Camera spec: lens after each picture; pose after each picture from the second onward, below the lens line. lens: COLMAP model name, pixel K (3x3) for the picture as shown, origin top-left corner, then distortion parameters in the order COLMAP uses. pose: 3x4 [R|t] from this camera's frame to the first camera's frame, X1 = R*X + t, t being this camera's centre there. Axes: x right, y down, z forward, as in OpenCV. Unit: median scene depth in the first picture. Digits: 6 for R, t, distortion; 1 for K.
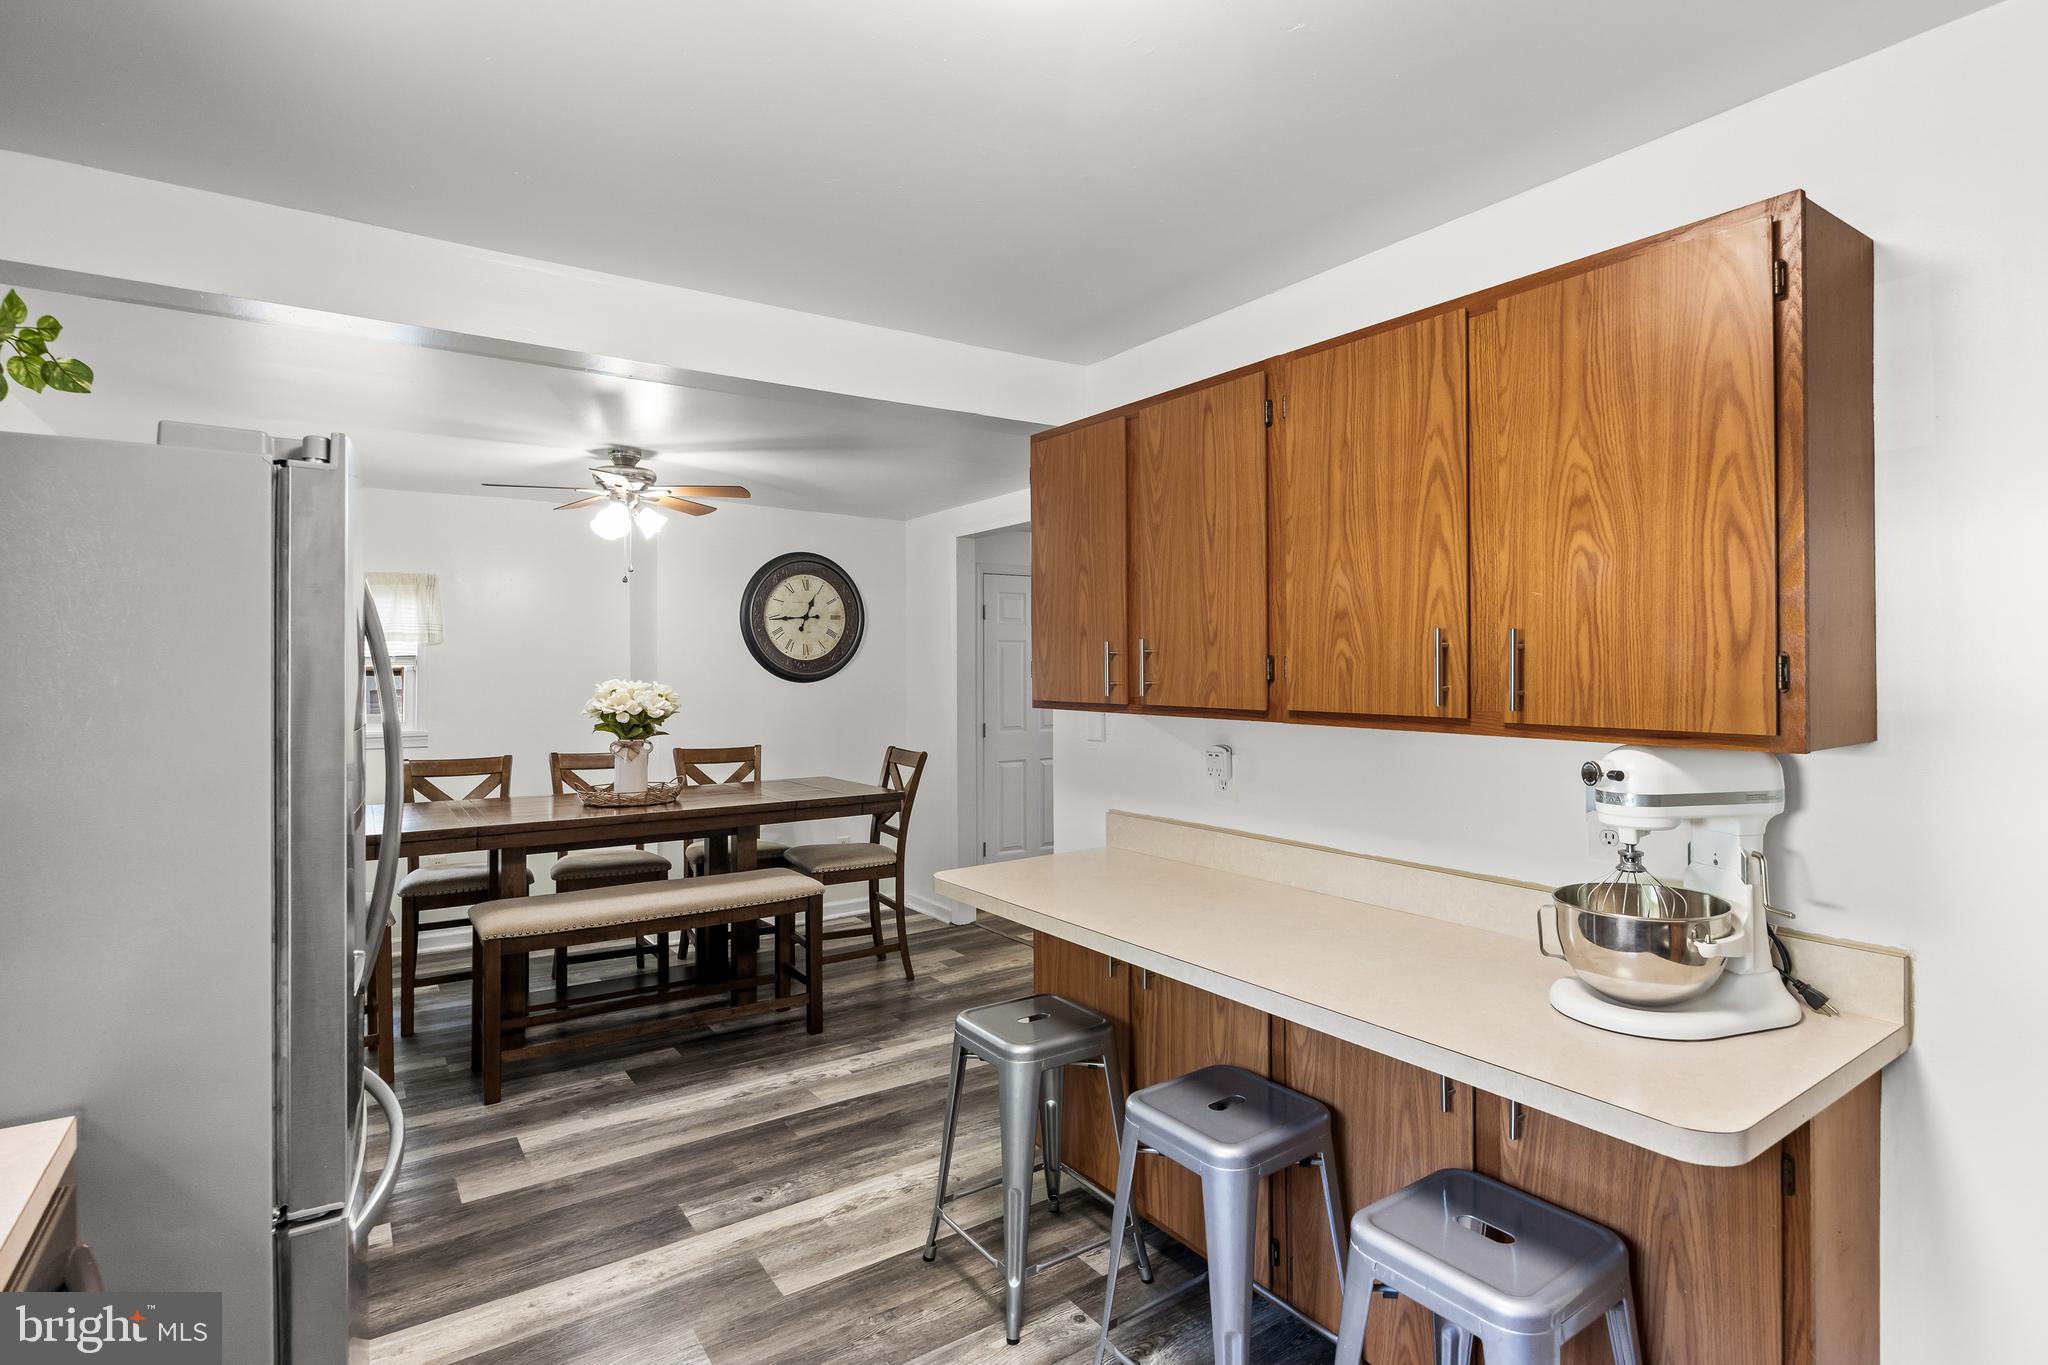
lens RADIAL K [[1040.0, 0, 1032.5], [0, 1040.0, 673.0], [0, 0, 1]] dist [0.016509, 0.000176]
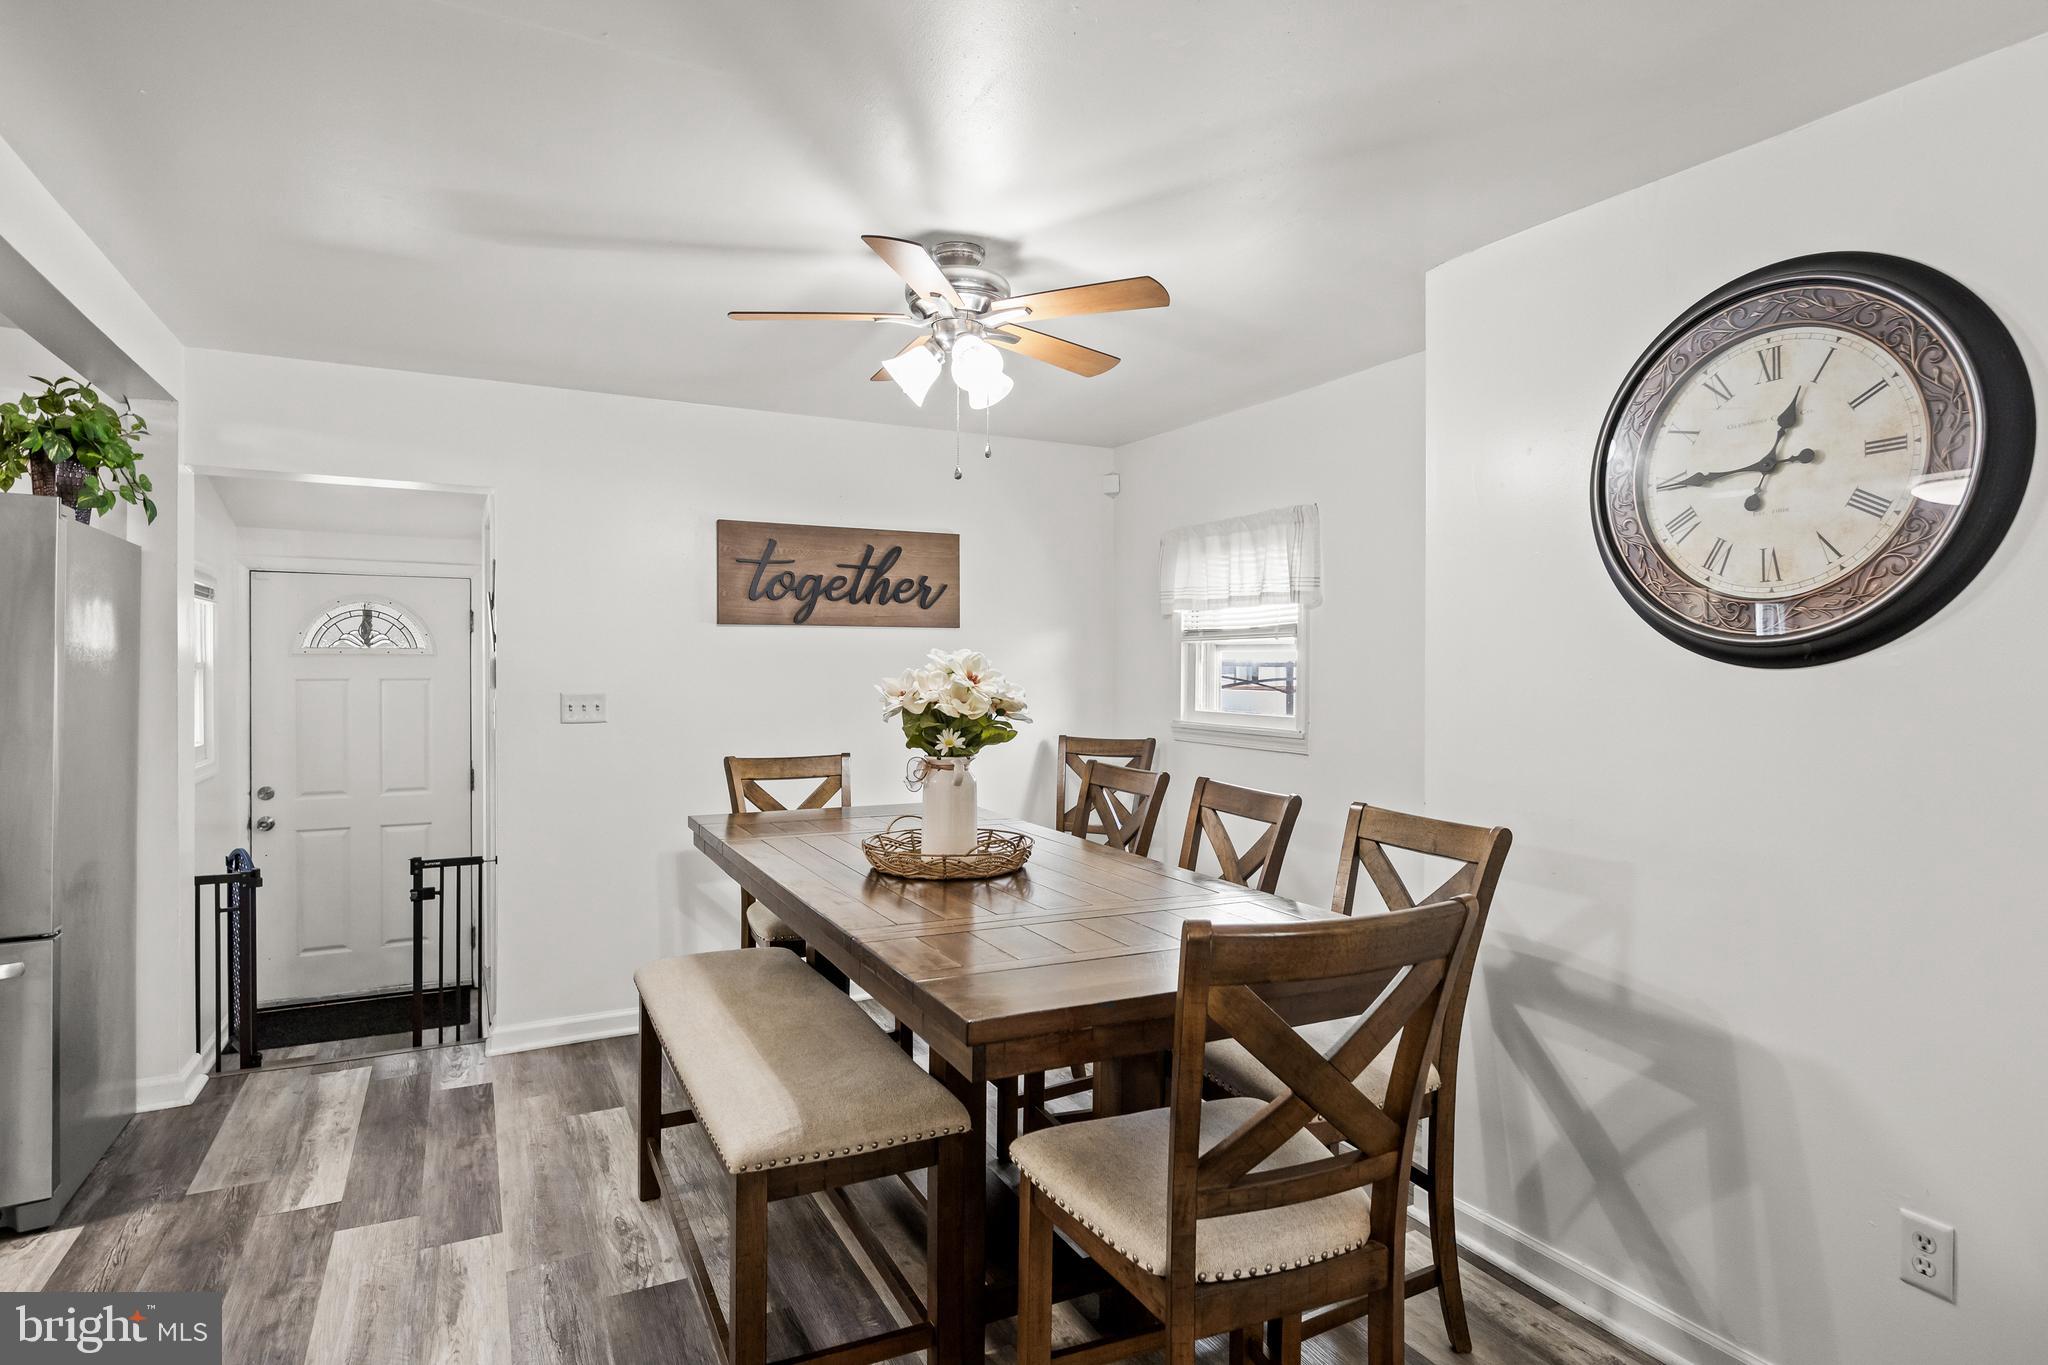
lens RADIAL K [[1072.2, 0, 996.6], [0, 1072.2, 669.8], [0, 0, 1]] dist [-0.002693, 0.000091]
pose [[-0.124387, 0.005954, -0.992216, 0.165684], [-0.008789, 0.999936, 0.007102, 0.010856], [0.992195, 0.009604, -0.124326, 0.973279]]
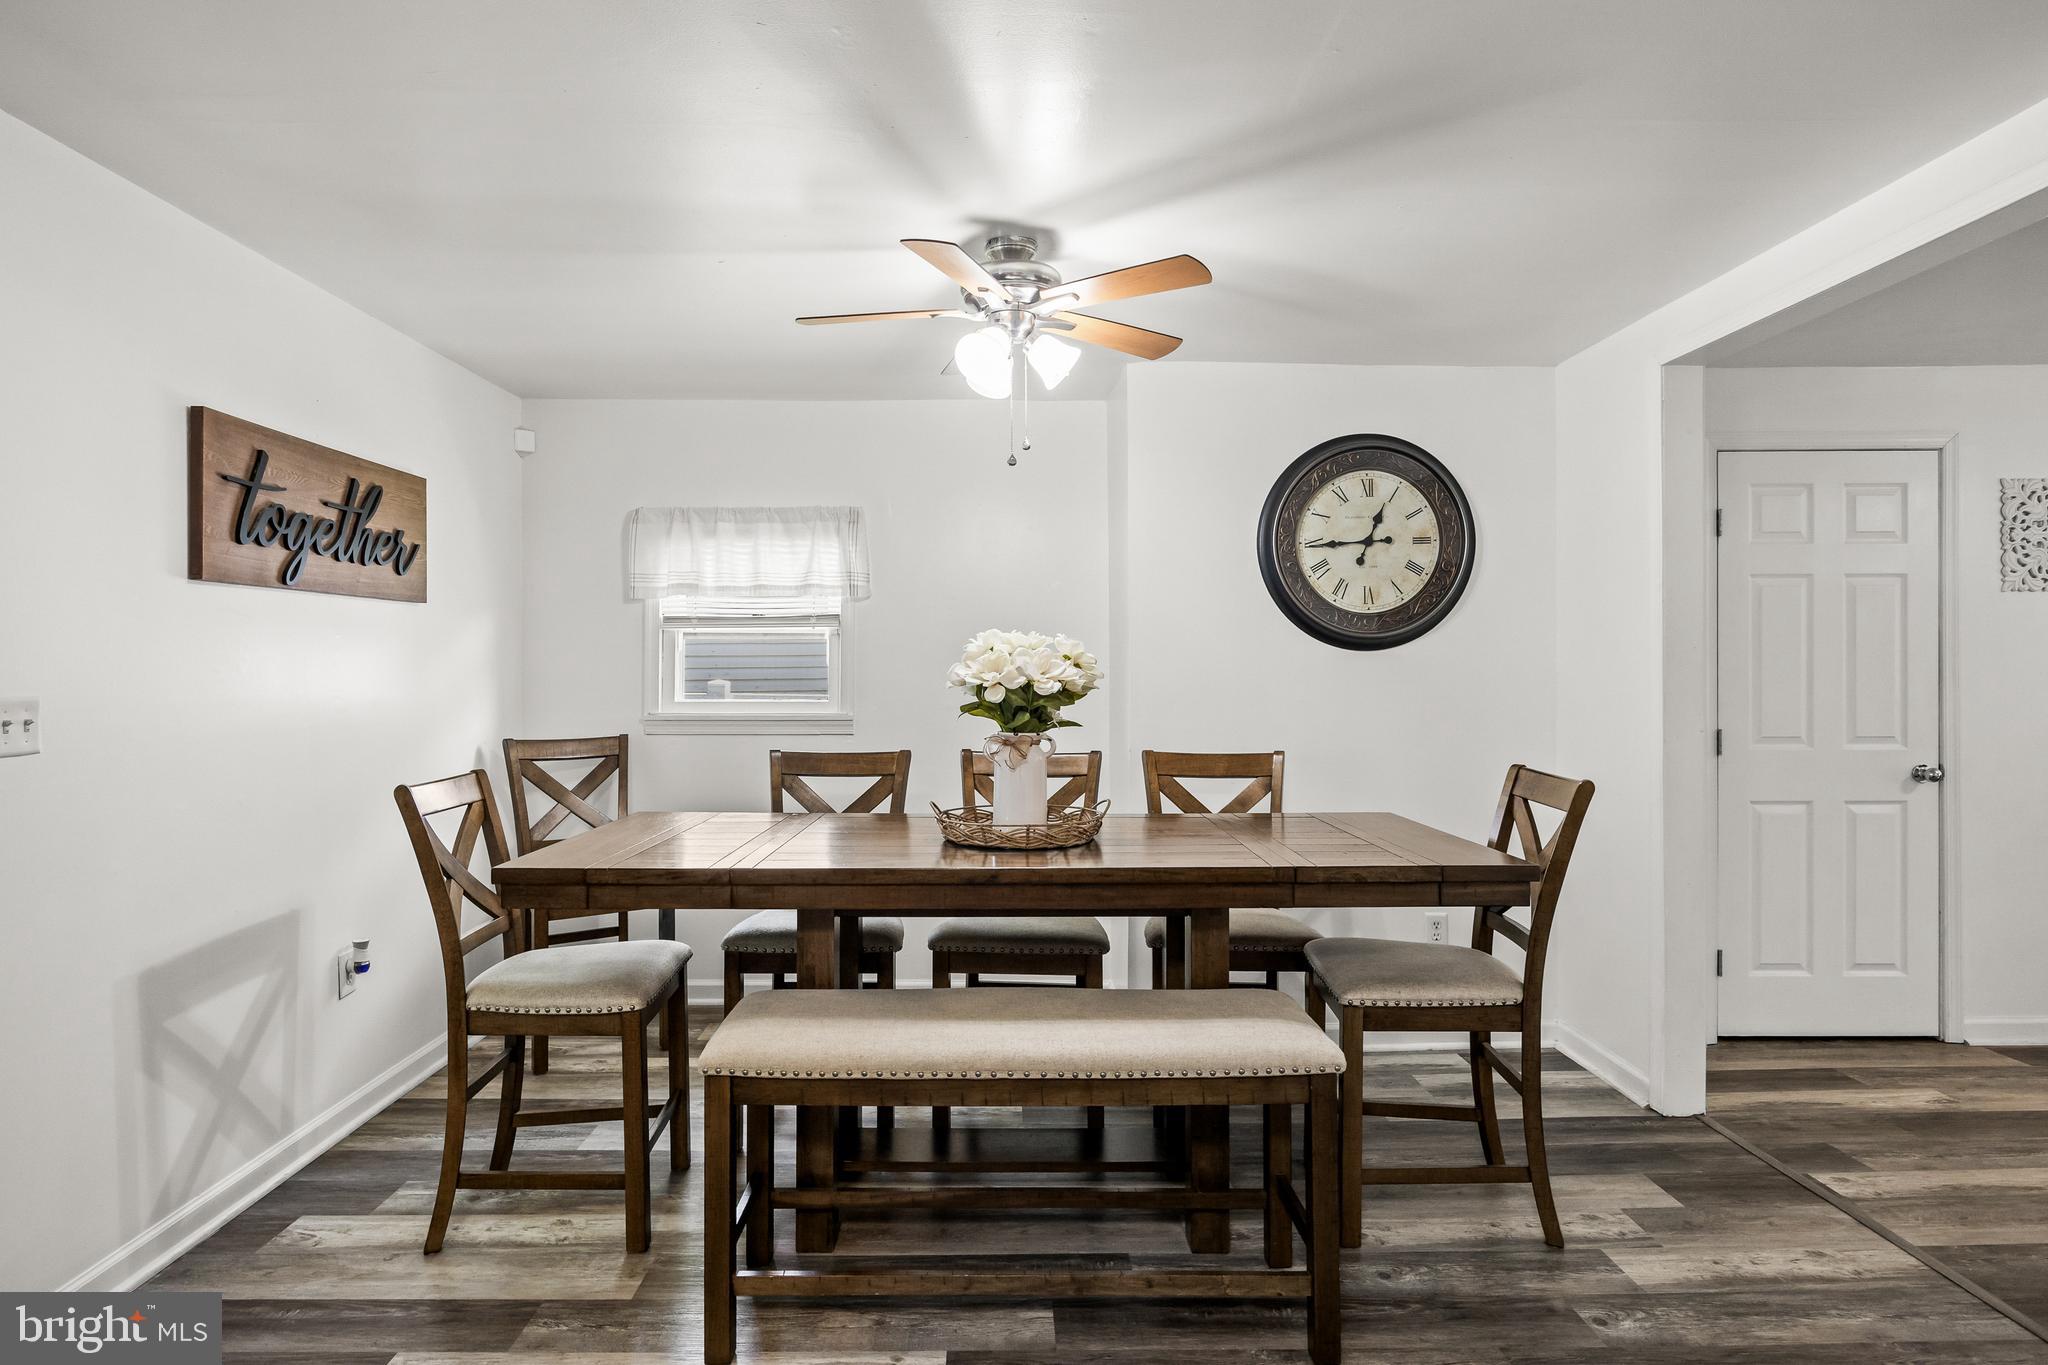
lens RADIAL K [[1109.7, 0, 993.9], [0, 1109.7, 673.3], [0, 0, 1]] dist [0.000596, 0.000368]
pose [[0.823313, 0.002323, -0.567583, -0.039564], [-0.001794, 0.999997, 0.001490, 0.026113], [0.567585, -0.000208, 0.823315, 0.425719]]
